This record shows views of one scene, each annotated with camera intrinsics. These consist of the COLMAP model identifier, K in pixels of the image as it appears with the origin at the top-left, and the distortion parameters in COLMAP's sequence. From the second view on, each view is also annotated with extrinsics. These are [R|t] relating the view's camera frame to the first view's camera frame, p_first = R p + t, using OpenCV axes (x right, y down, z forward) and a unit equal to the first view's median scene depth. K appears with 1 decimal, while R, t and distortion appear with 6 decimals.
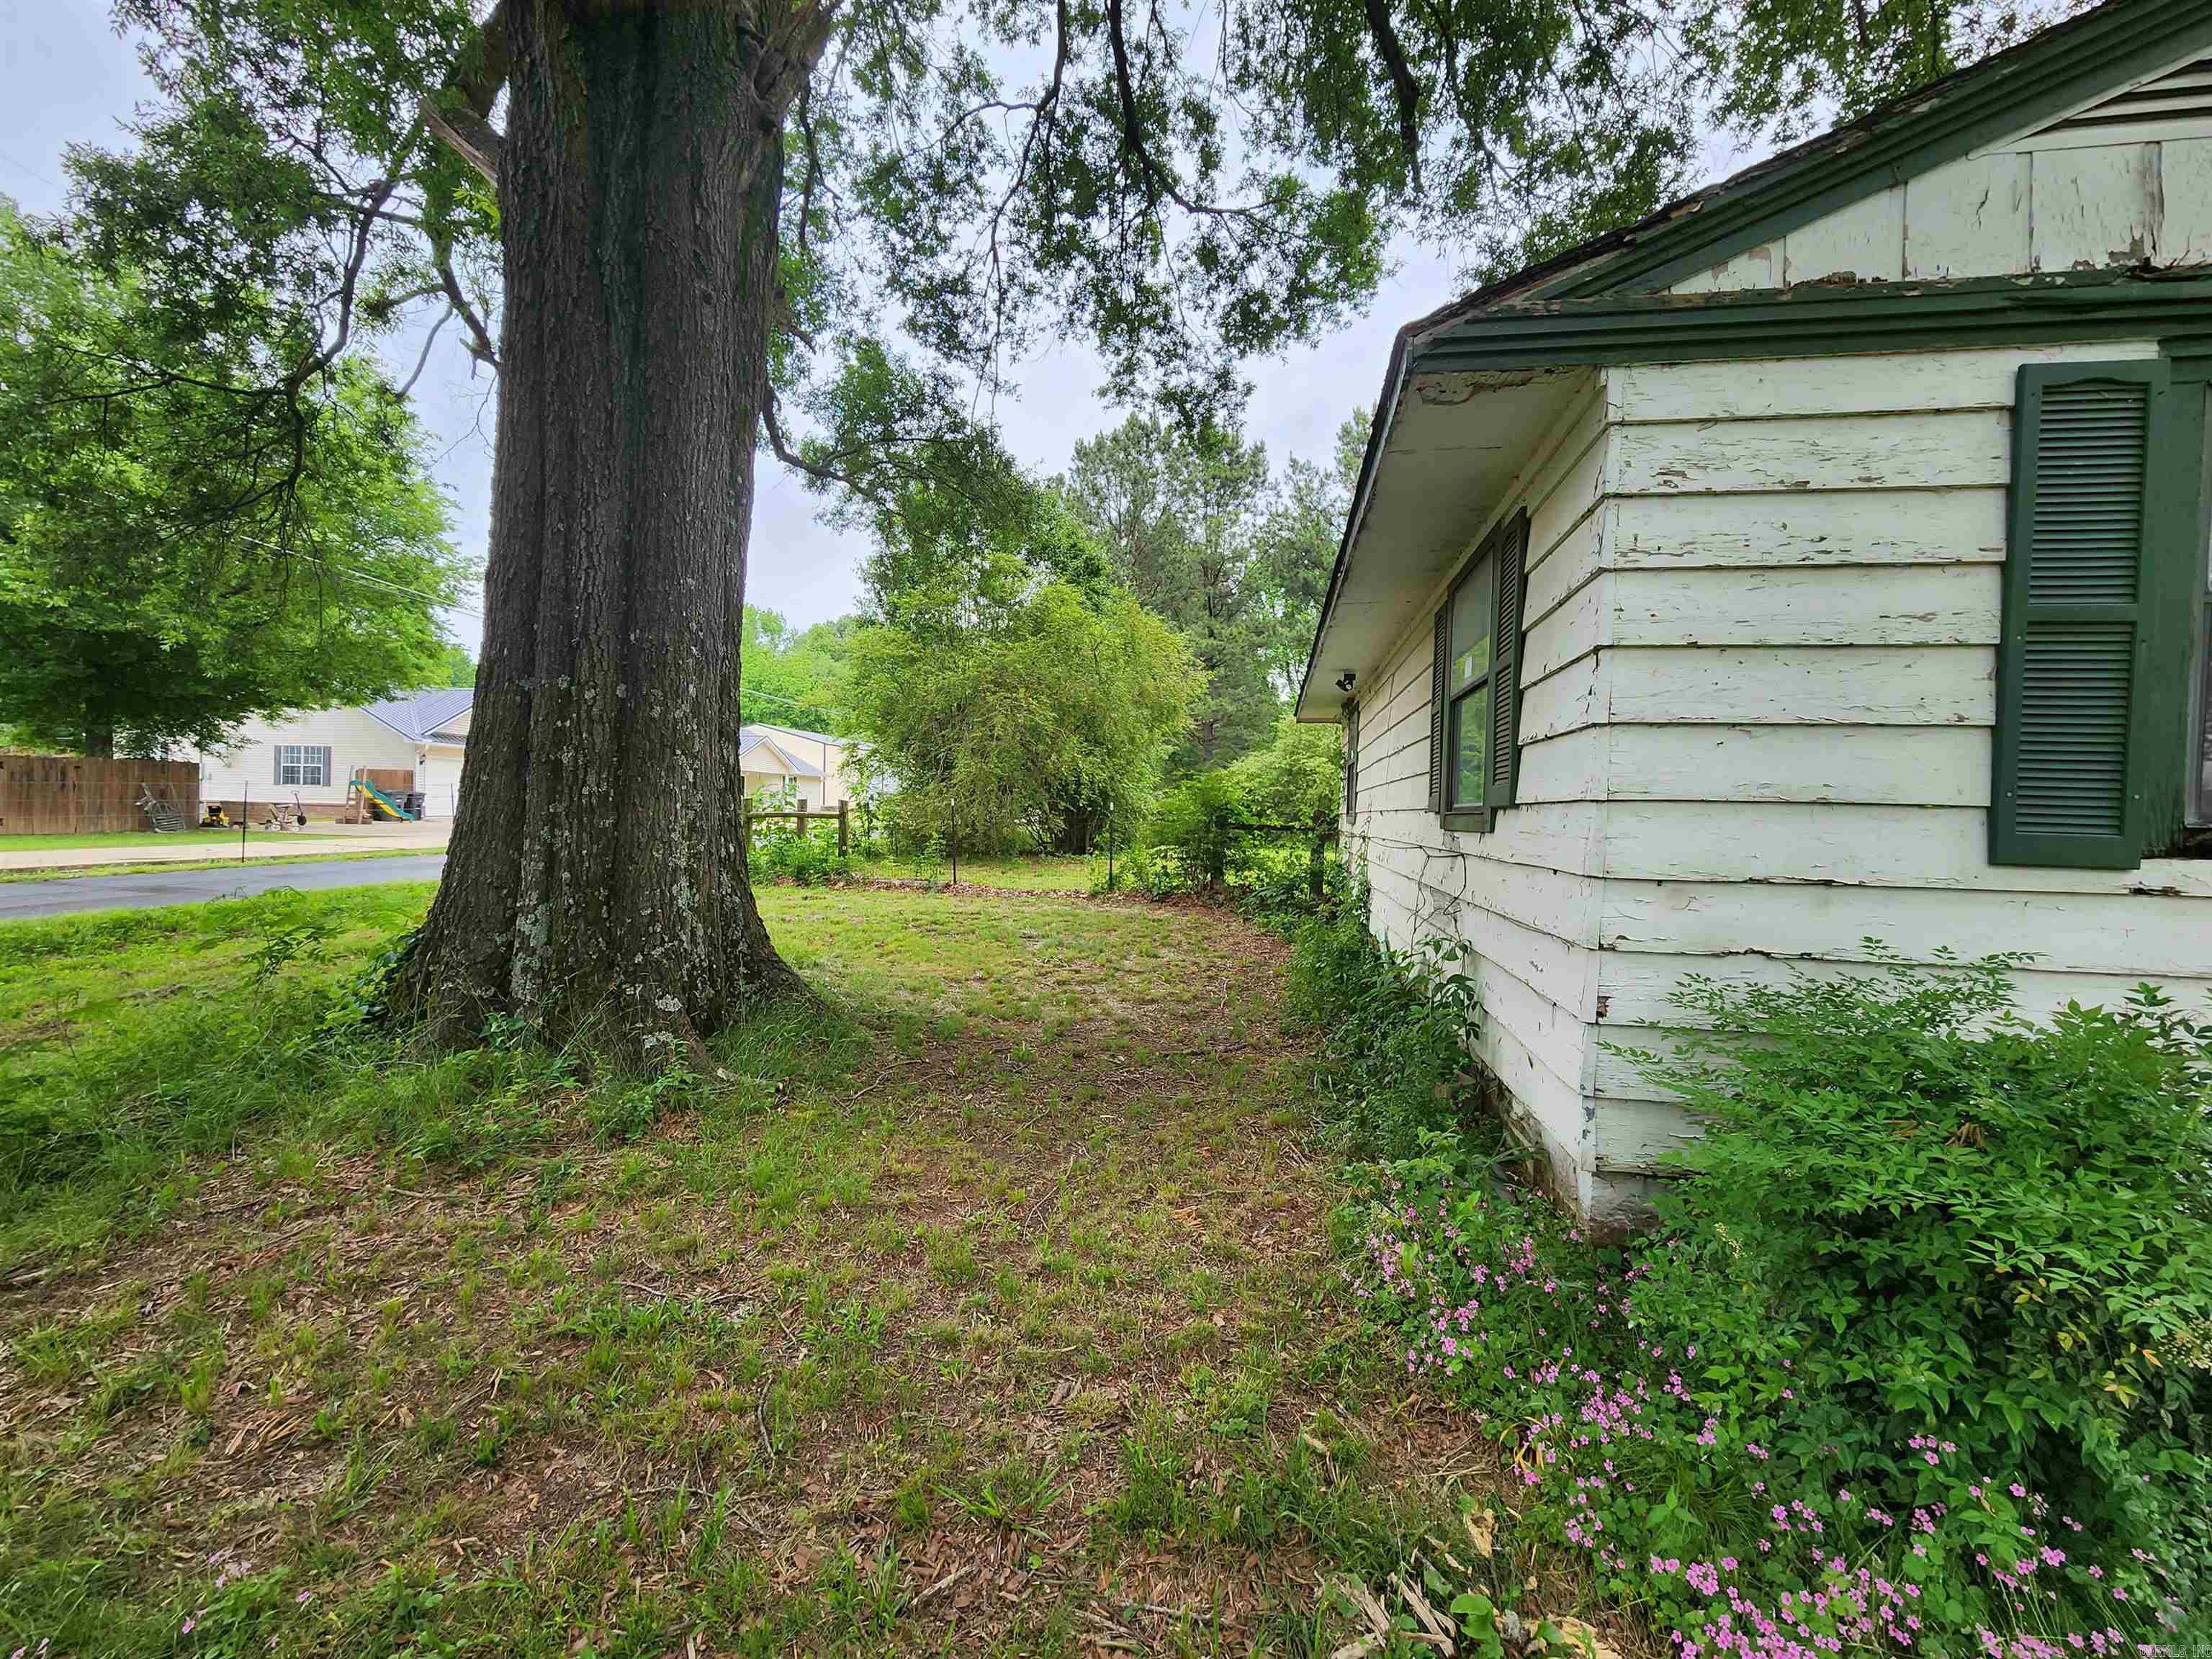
lens RADIAL K [[913.8, 0, 1114.5], [0, 913.8, 826.5], [0, 0, 1]] dist [0.003101, 0.000294]
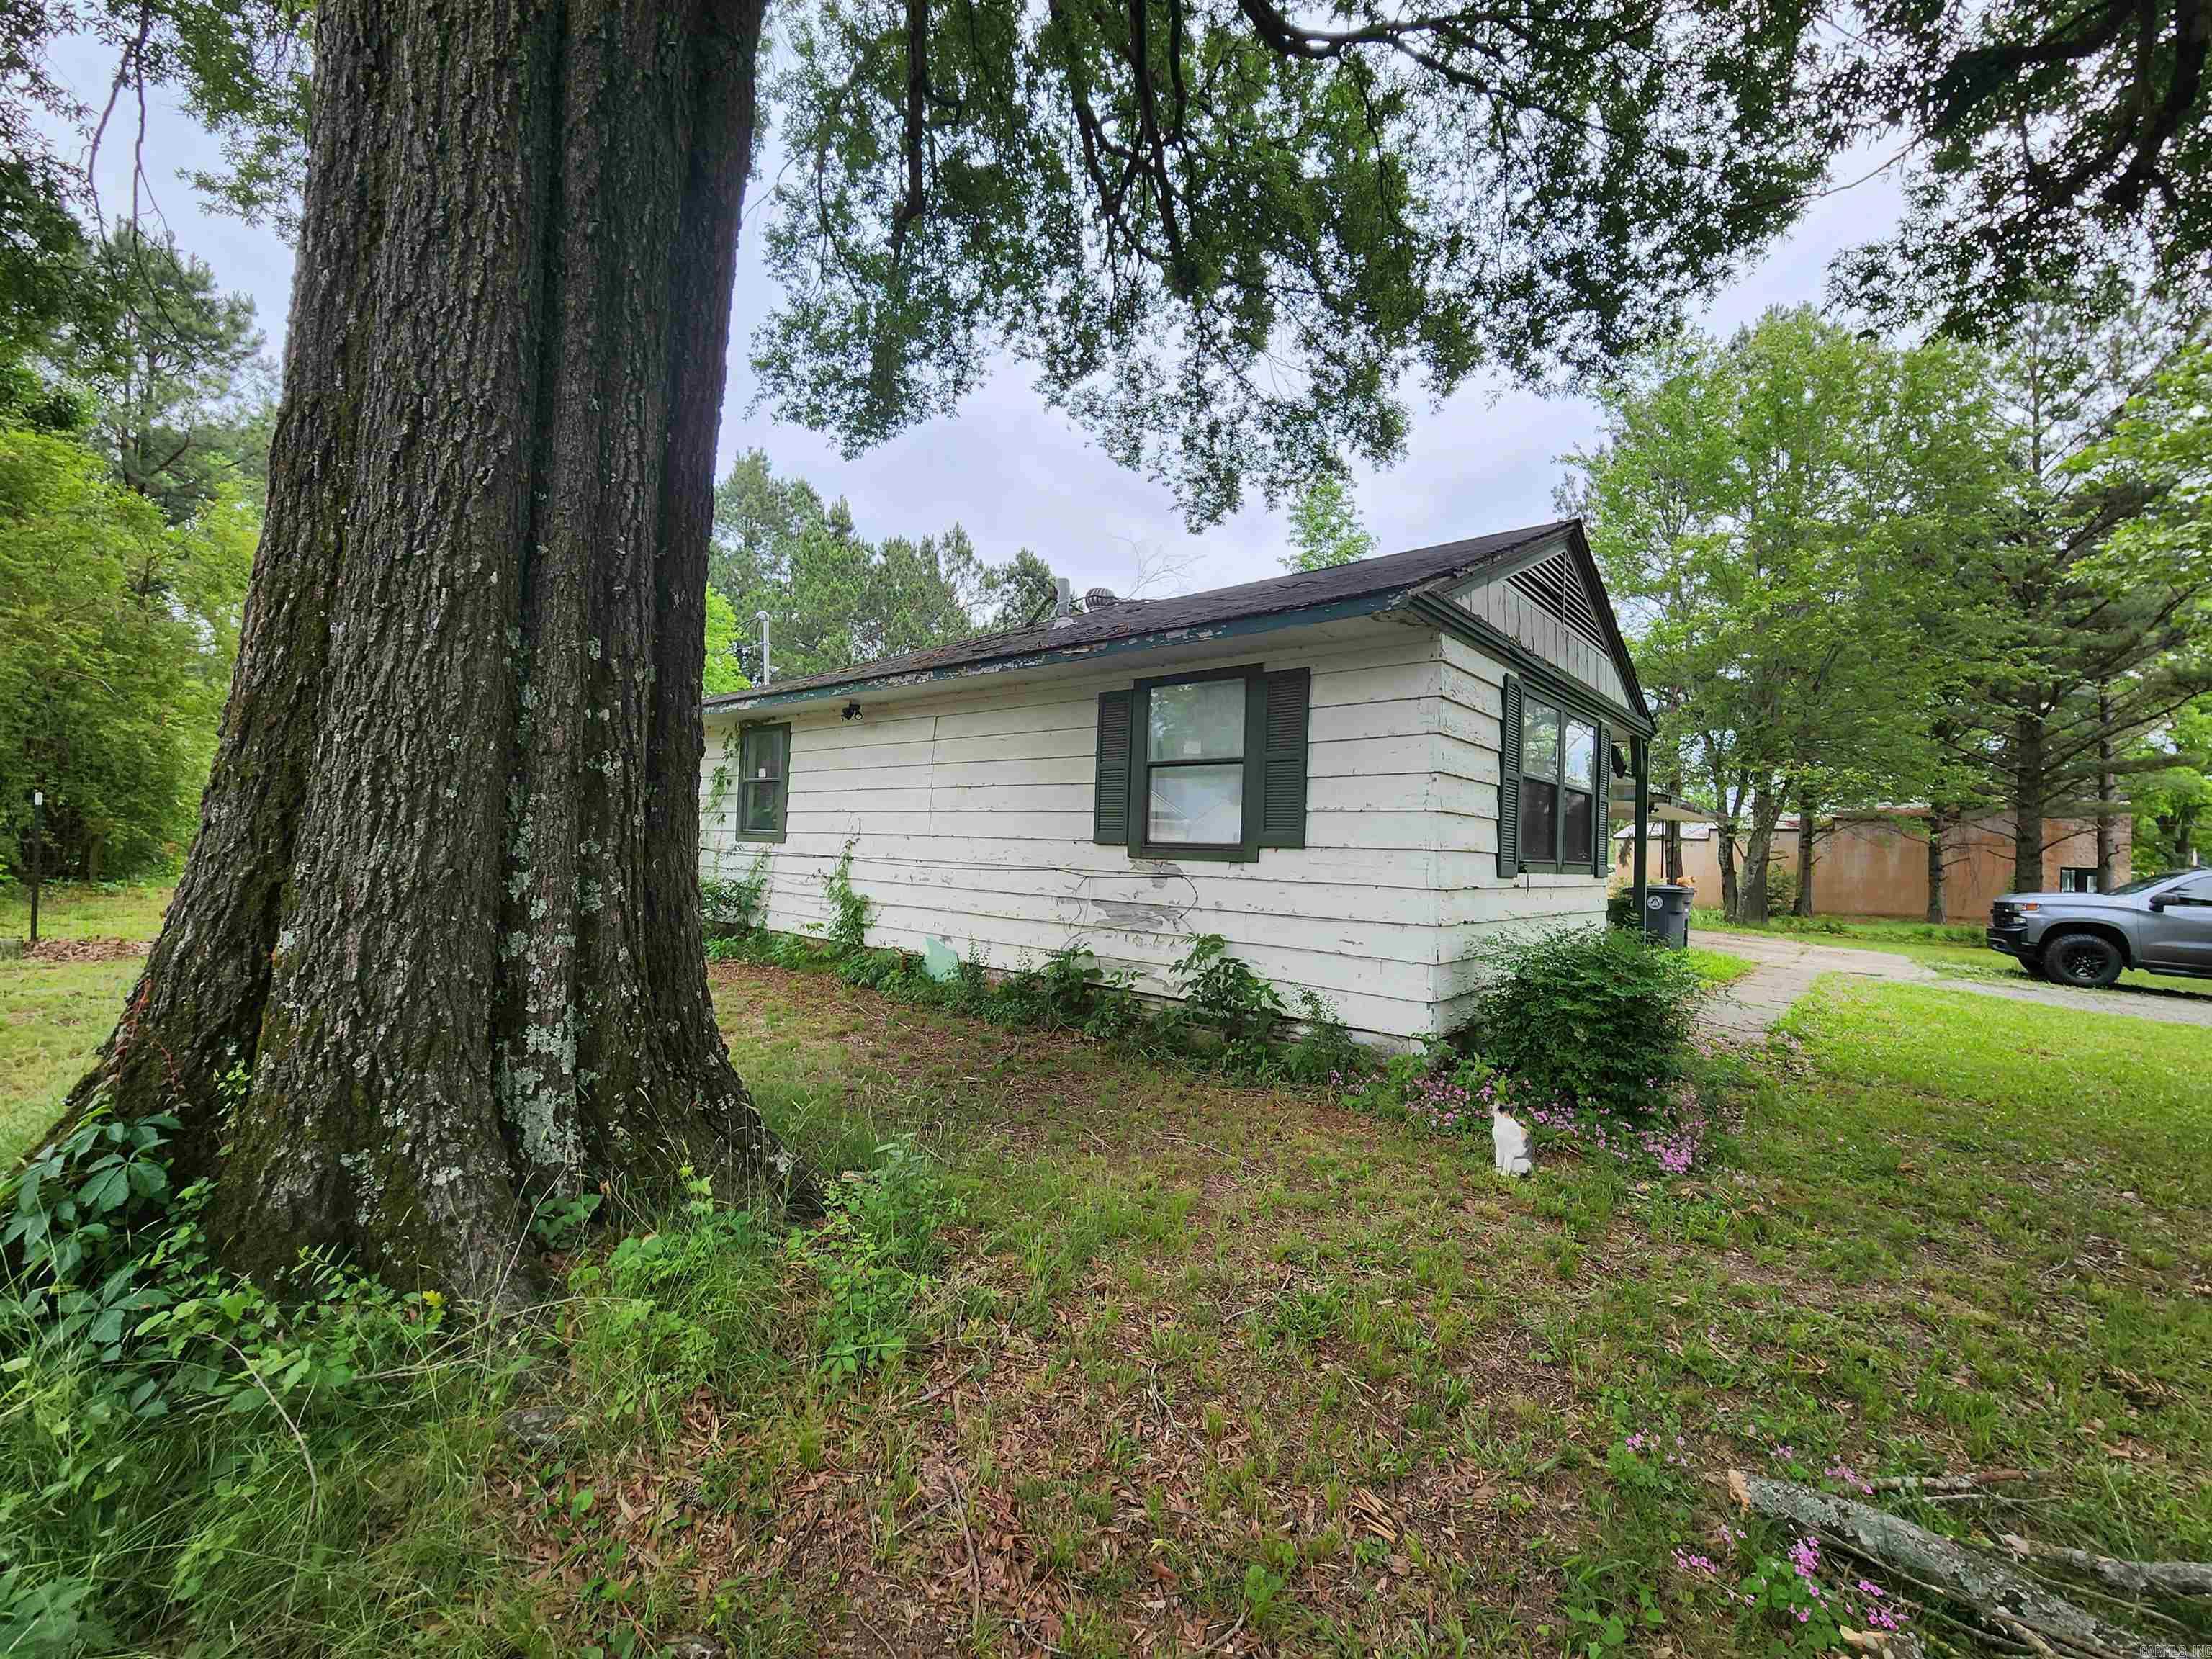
lens RADIAL K [[913.8, 0, 1114.5], [0, 913.8, 826.5], [0, 0, 1]] dist [0.003101, 0.000294]
pose [[0.521739, 0.015952, 0.852956, -0.381773], [-0.010654, 0.999869, -0.012182, -0.012178], [-0.853039, -0.002732, 0.521840, 0.143904]]
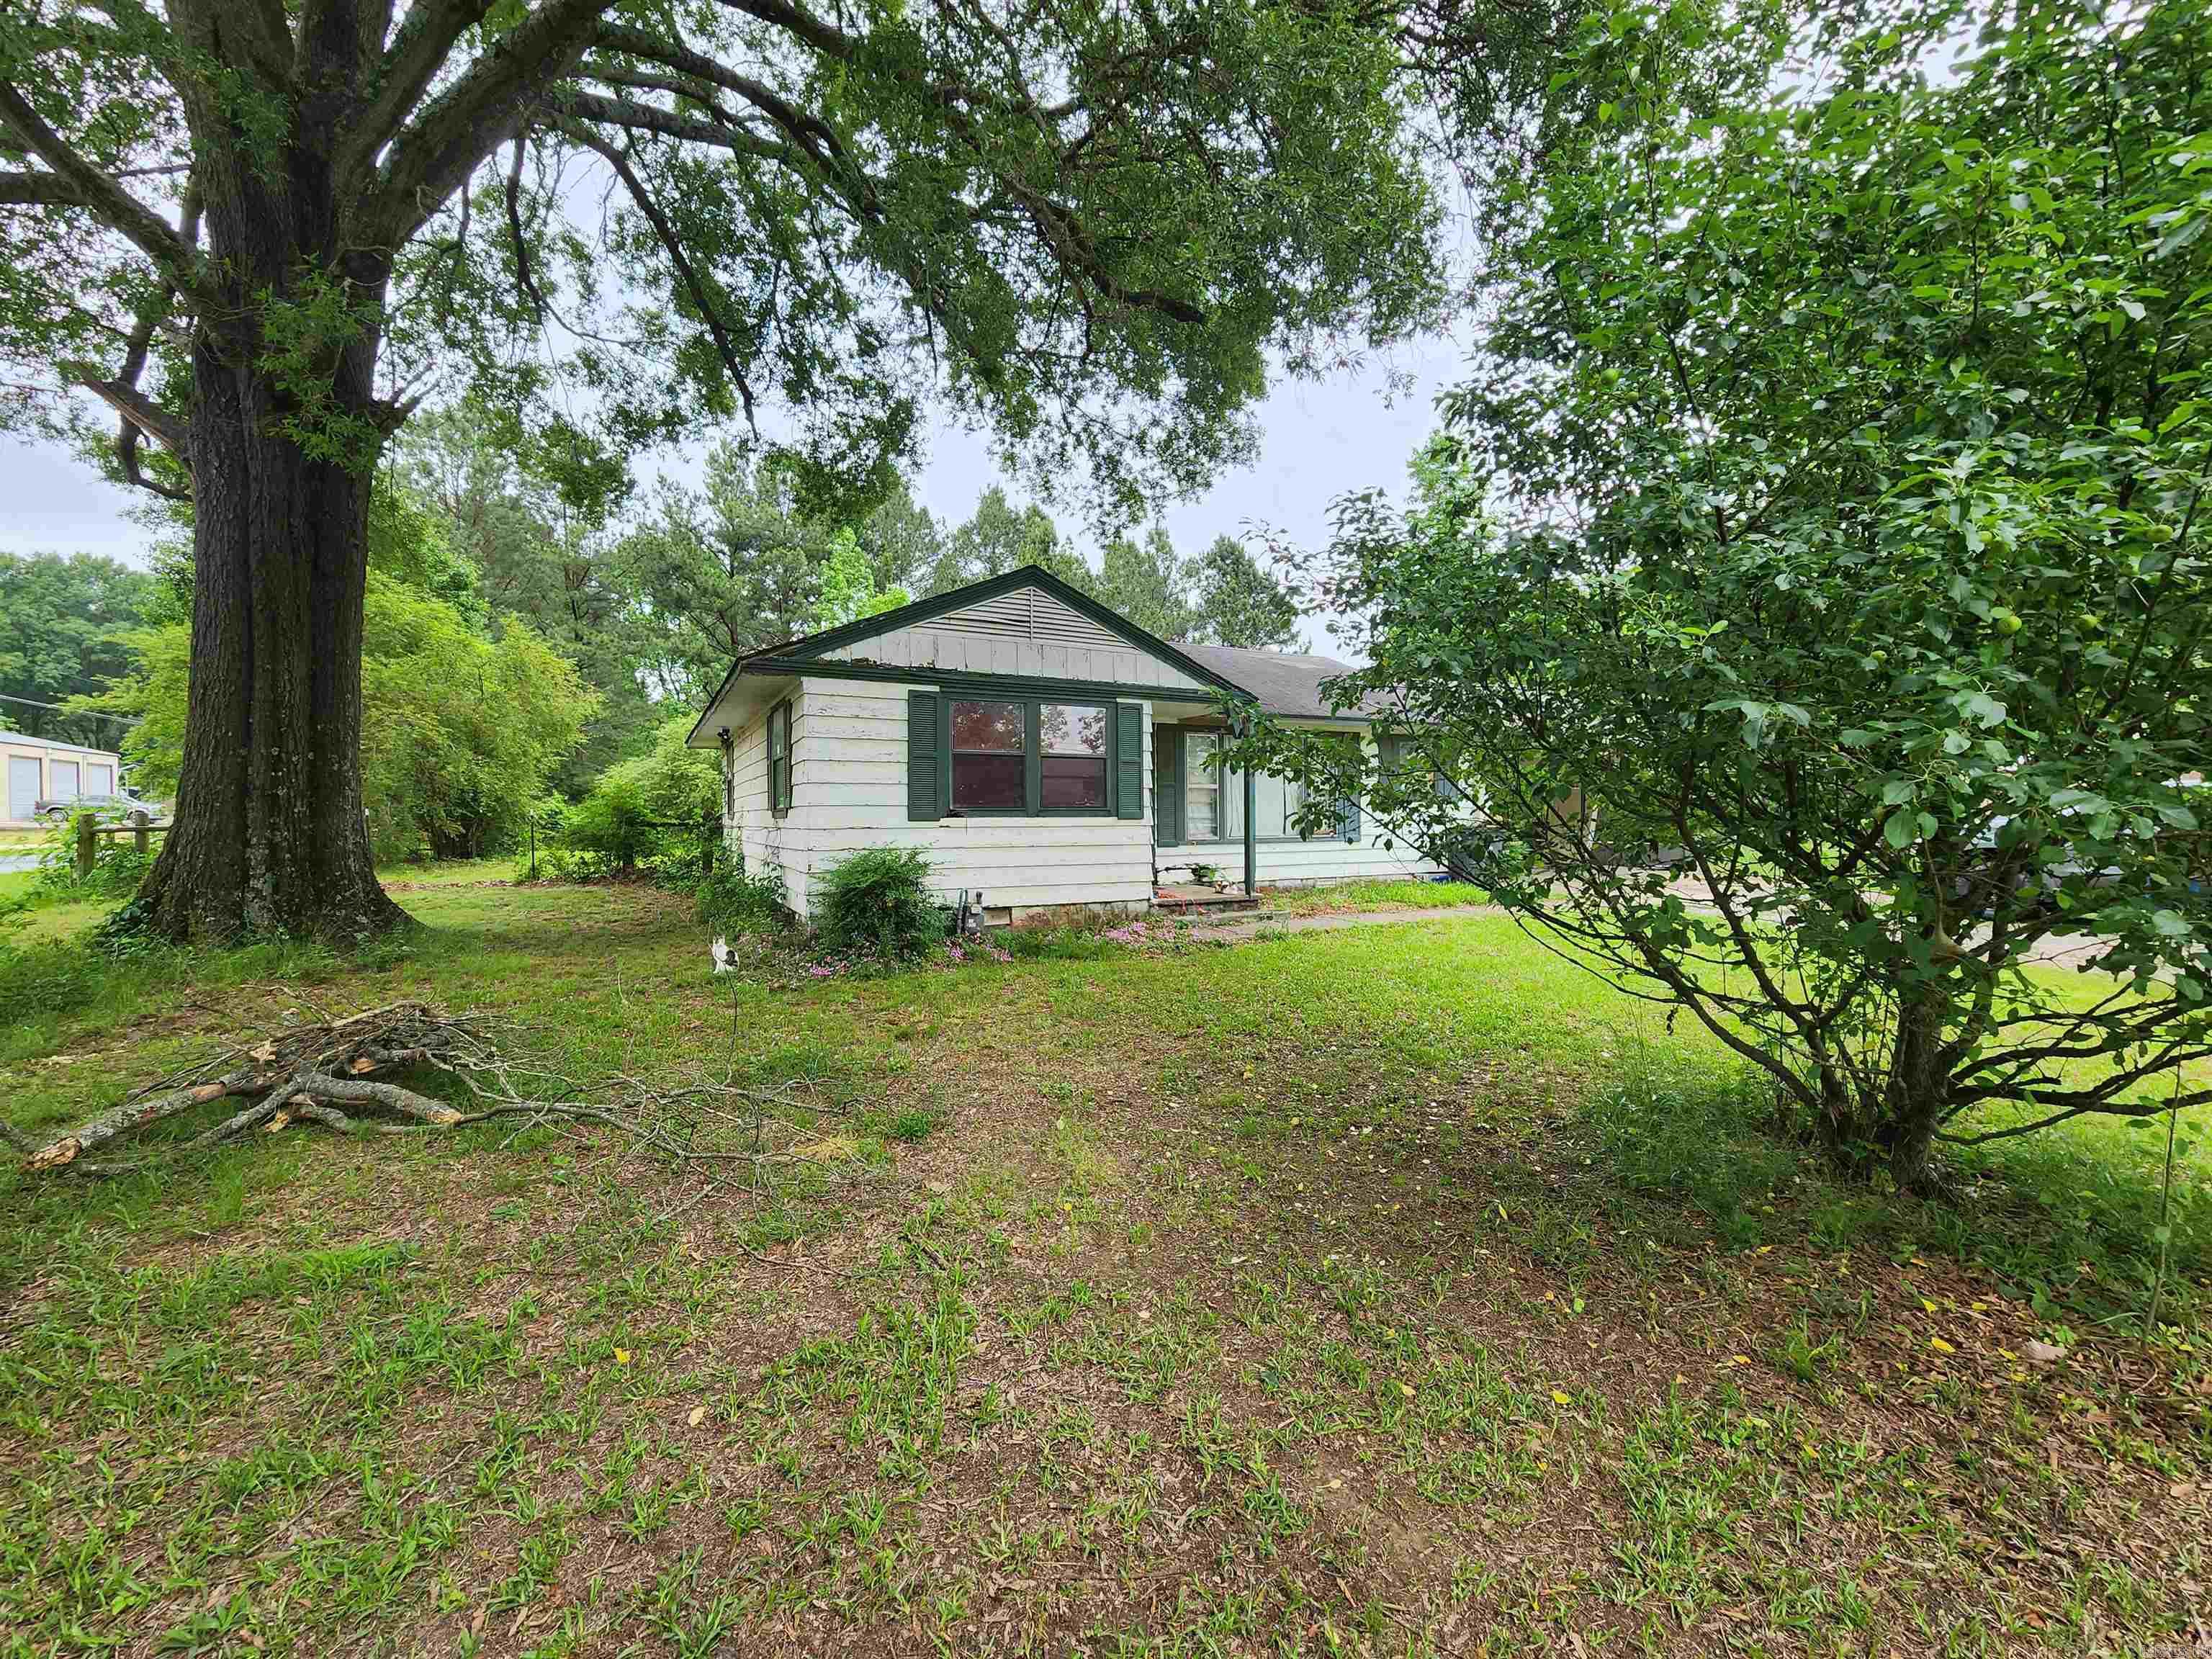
lens RADIAL K [[913.8, 0, 1114.5], [0, 913.8, 826.5], [0, 0, 1]] dist [0.003101, 0.000294]
pose [[0.797141, -0.035006, 0.602778, -0.149148], [0.034366, 0.999330, 0.012589, 0.011235], [-0.602814, 0.010680, 0.797810, -0.593643]]
